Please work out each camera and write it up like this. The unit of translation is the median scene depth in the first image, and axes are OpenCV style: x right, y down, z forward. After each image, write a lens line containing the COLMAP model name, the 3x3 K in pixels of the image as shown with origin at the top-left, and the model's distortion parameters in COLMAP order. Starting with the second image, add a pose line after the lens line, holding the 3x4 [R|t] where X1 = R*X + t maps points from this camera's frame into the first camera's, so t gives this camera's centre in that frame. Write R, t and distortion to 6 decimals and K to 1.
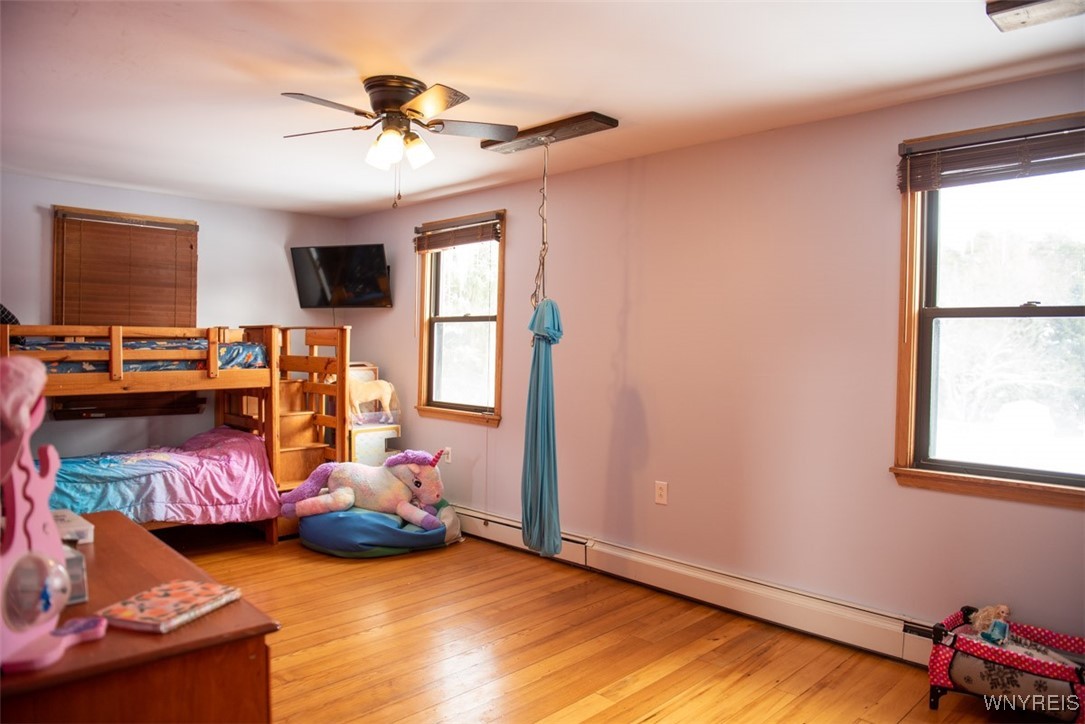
lens RADIAL K [[735.6, 0, 553.4], [0, 735.6, 357.8], [0, 0, 1]] dist [-0.044607, -0.007593]
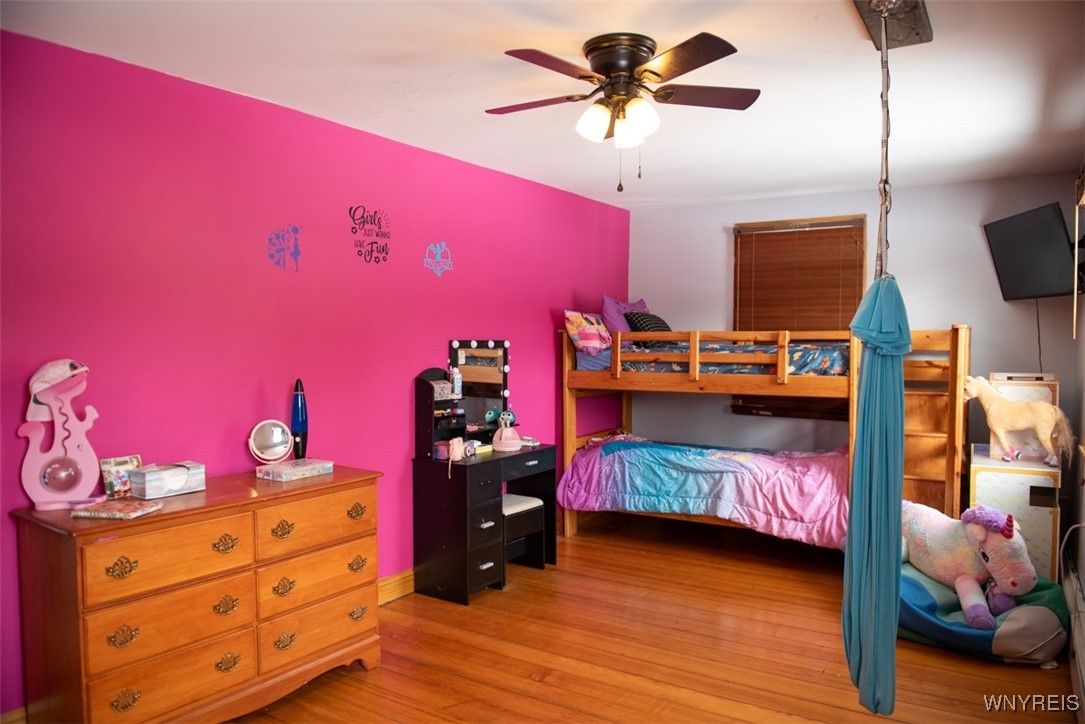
lens RADIAL K [[735.6, 0, 550.9], [0, 735.6, 365.3], [0, 0, 1]] dist [-0.044607, -0.007593]
pose [[0.215804, 0.028118, -0.976032, 0.395808], [-0.017698, 0.999534, 0.024882, -0.014623], [0.976276, 0.011904, 0.216201, 0.496739]]
